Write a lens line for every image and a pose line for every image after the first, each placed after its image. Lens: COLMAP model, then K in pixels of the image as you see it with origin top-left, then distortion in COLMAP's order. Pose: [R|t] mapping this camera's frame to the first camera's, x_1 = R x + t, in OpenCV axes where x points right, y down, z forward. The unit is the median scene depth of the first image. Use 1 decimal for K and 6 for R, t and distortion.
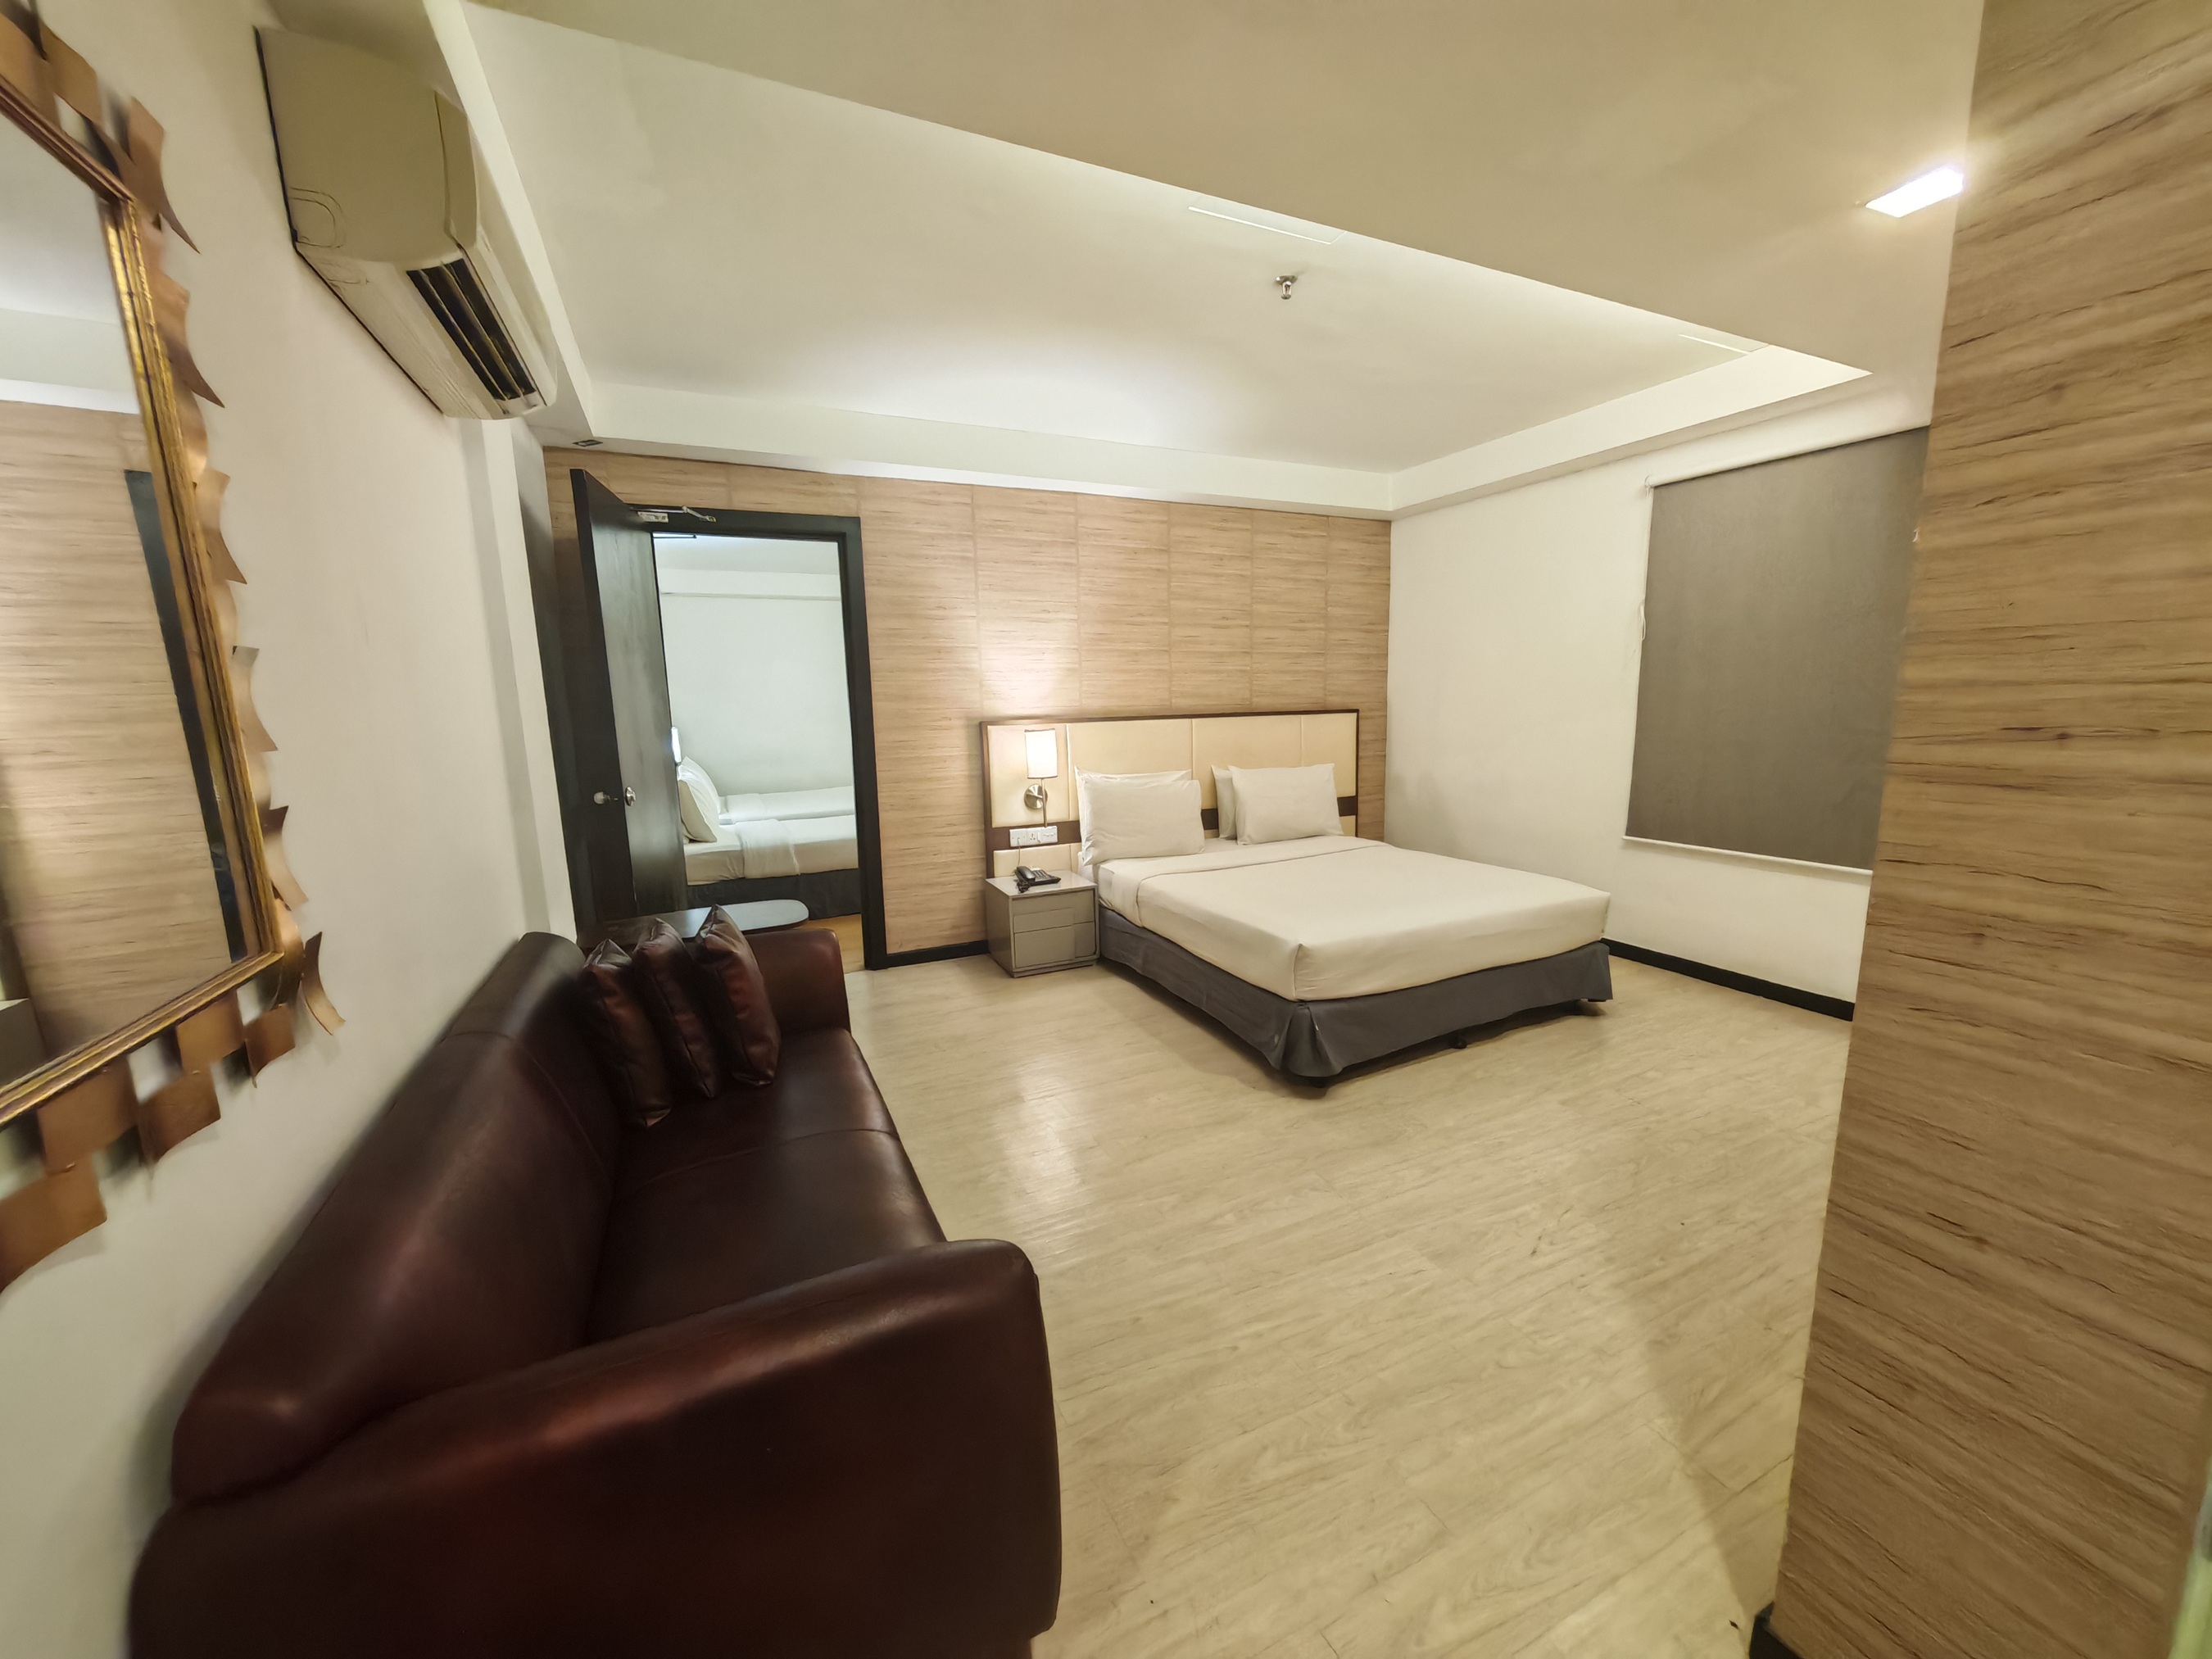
lens RADIAL K [[828.6, 0, 1108.1], [0, 828.6, 830.9], [0, 0, 1]] dist [-0.002630, -0.000226]
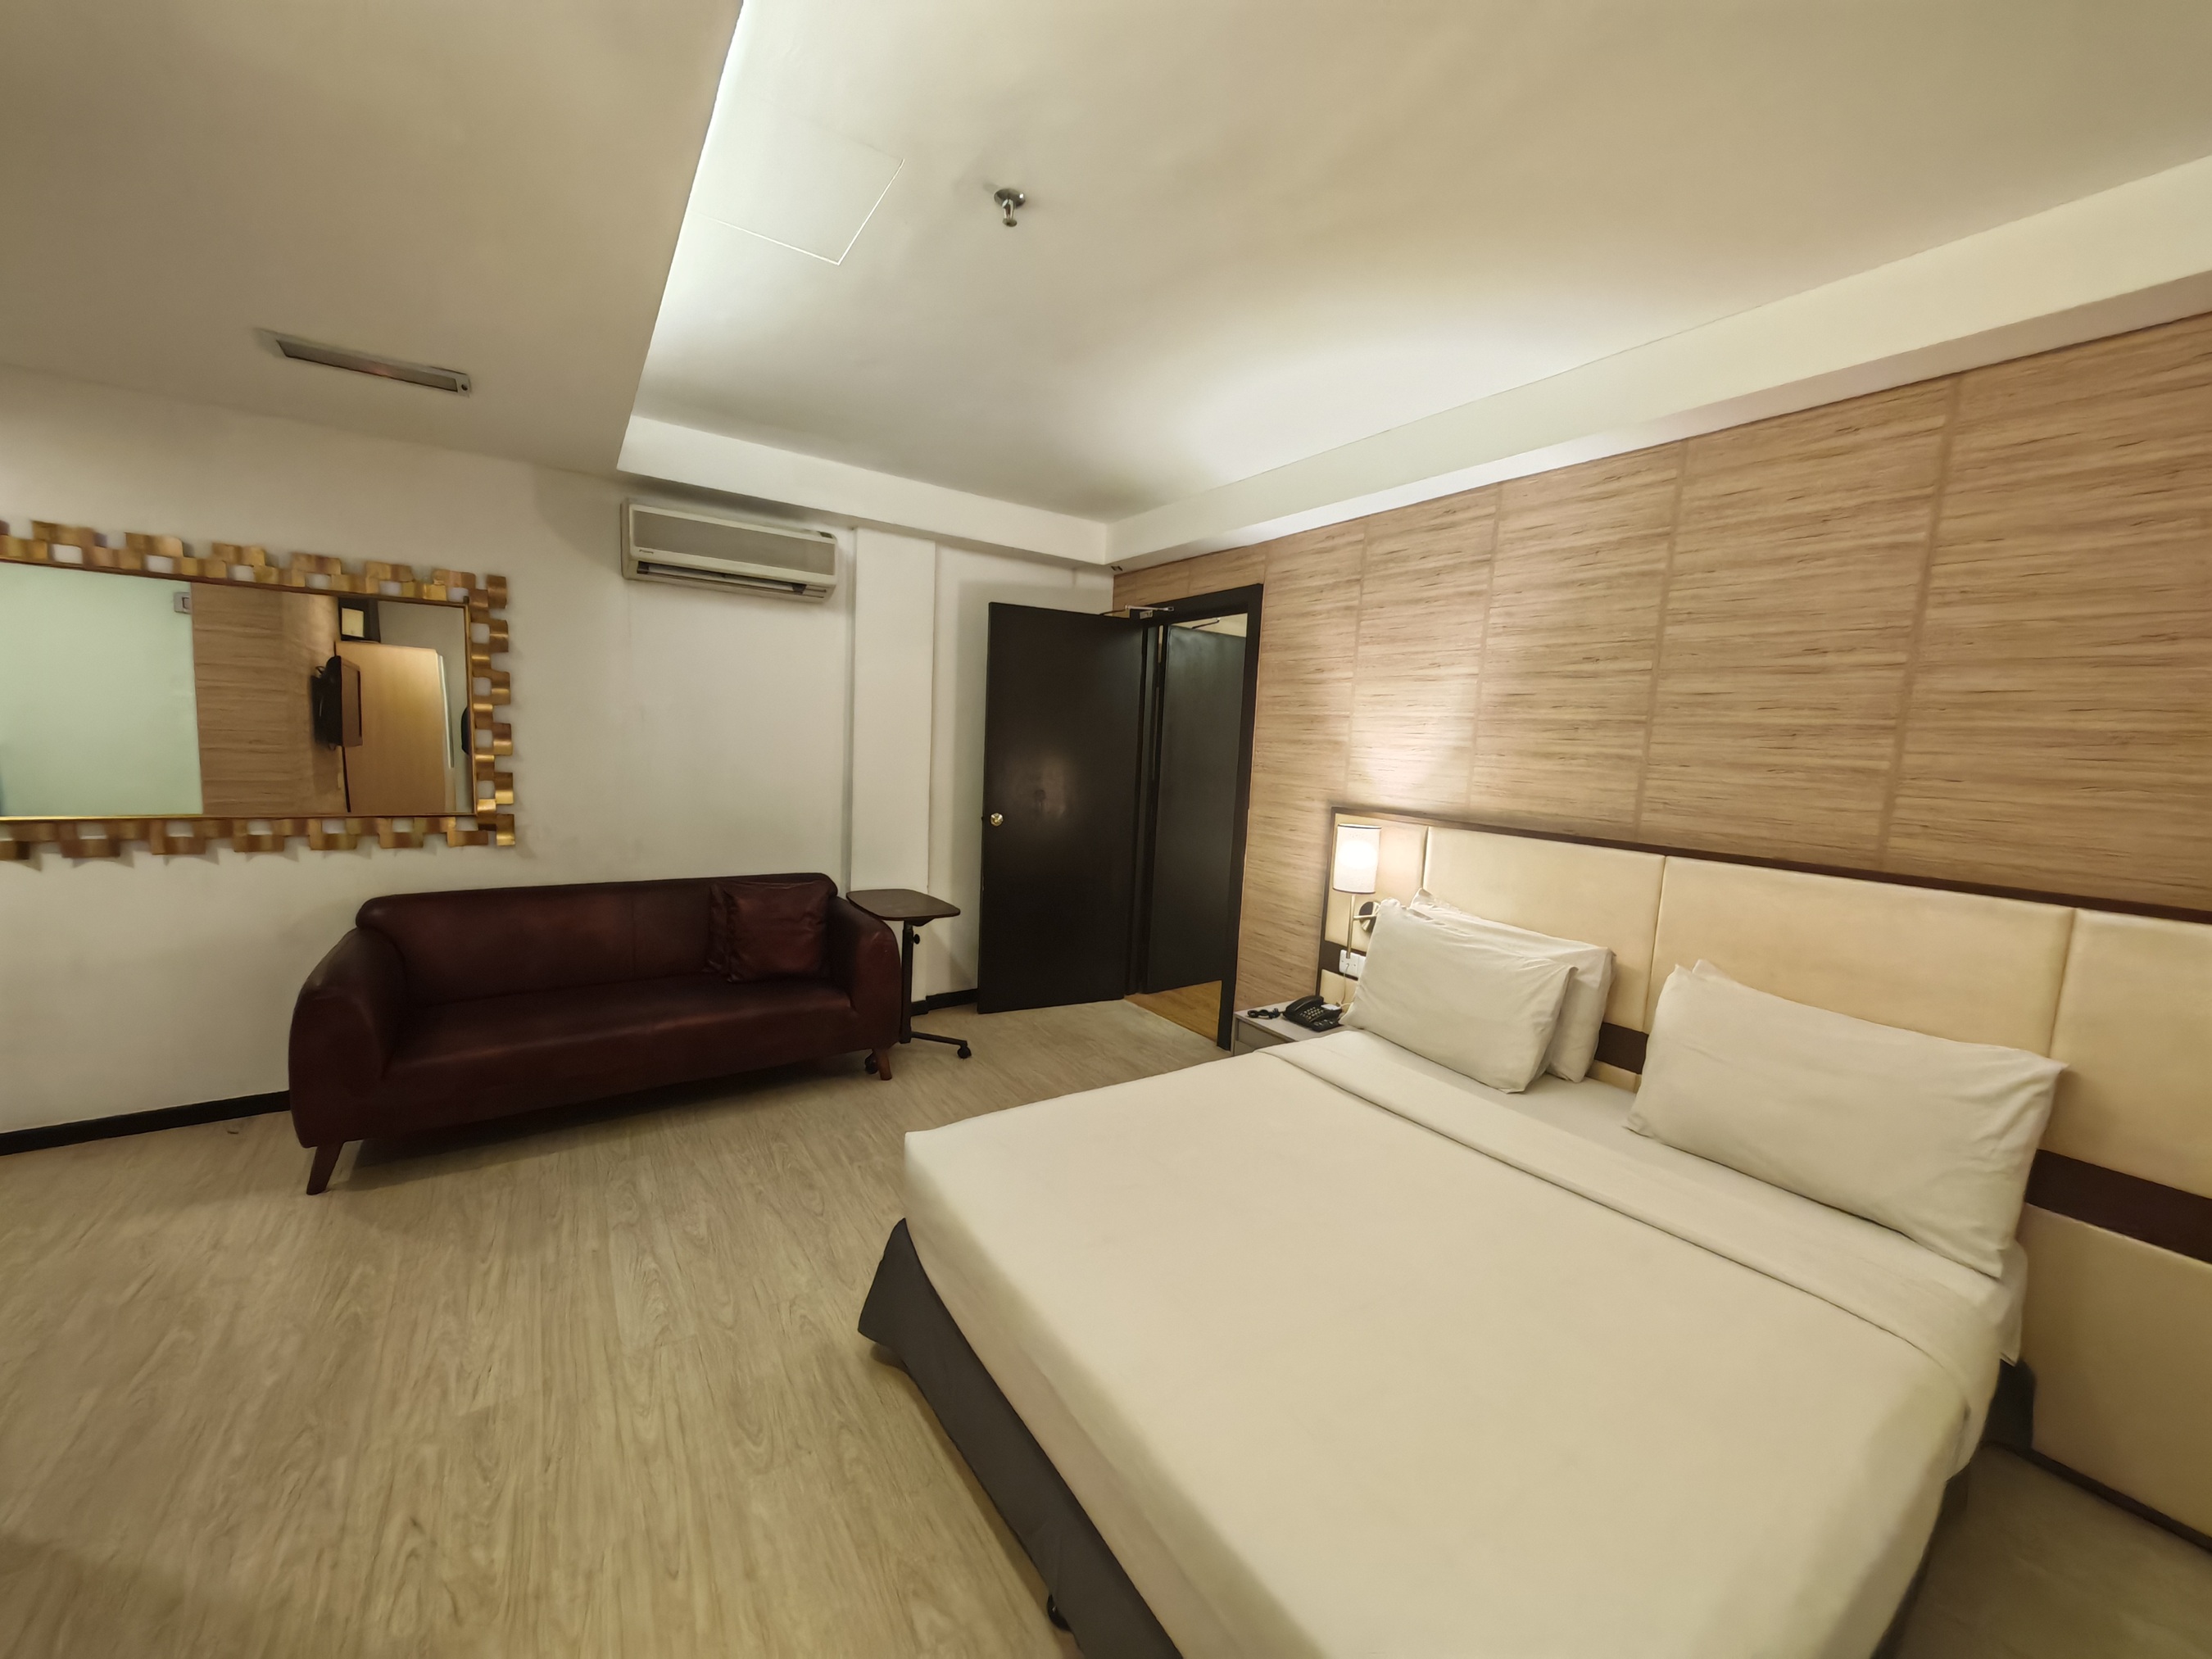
lens RADIAL K [[828.6, 0, 1108.1], [0, 828.6, 830.9], [0, 0, 1]] dist [-0.002630, -0.000226]
pose [[0.155023, 0.137944, -0.978233, 0.598228], [-0.205240, 0.973096, 0.104695, -0.148010], [0.966356, 0.184542, 0.179164, 0.645001]]
